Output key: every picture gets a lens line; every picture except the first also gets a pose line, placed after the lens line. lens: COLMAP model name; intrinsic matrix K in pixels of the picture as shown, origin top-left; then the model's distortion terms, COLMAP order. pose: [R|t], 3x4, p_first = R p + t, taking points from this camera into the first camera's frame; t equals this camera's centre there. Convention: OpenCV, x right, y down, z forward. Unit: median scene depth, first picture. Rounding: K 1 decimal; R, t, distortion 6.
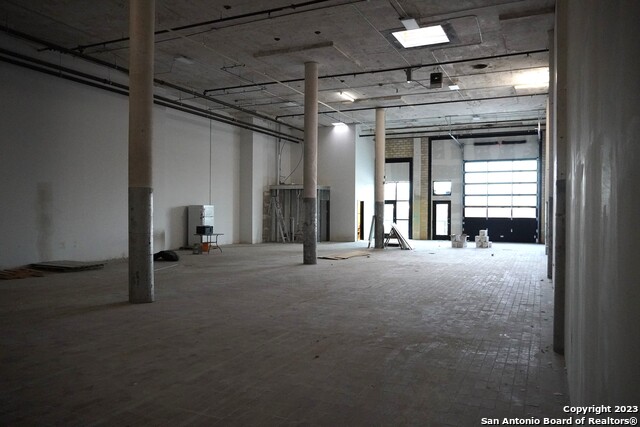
lens RADIAL K [[477.6, 0, 323.1], [0, 477.6, 207.9], [0, 0, 1]] dist [-0.023230, 0.009041]
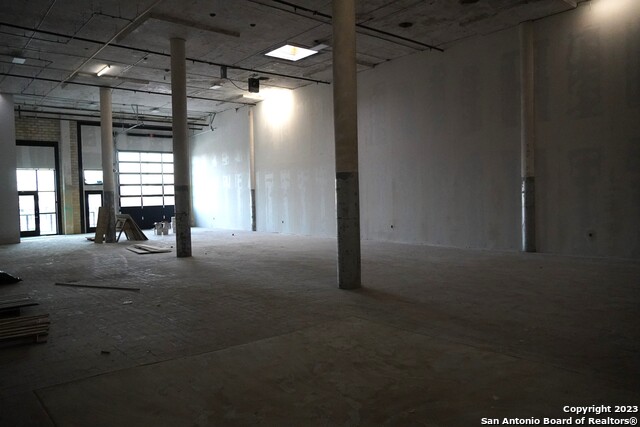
lens RADIAL K [[477.6, 0, 319.8], [0, 477.6, 211.9], [0, 0, 1]] dist [-0.023230, 0.009041]
pose [[0.409822, -0.050479, 0.910768, -0.435796], [0.025793, 0.998710, 0.043746, -0.002772], [-0.911801, 0.005563, 0.410595, 0.214047]]
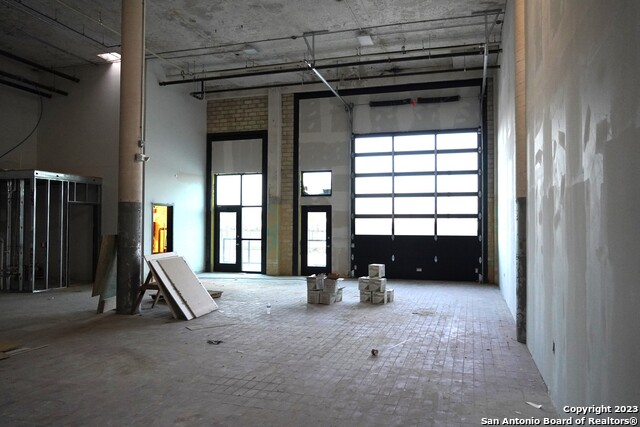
lens RADIAL K [[477.6, 0, 321.4], [0, 477.6, 212.1], [0, 0, 1]] dist [-0.023230, 0.009041]
pose [[0.990392, -0.000902, 0.138288, 0.180663], [0.003288, 0.999850, -0.017030, 0.002208], [-0.138252, 0.017321, 0.990246, 0.449580]]
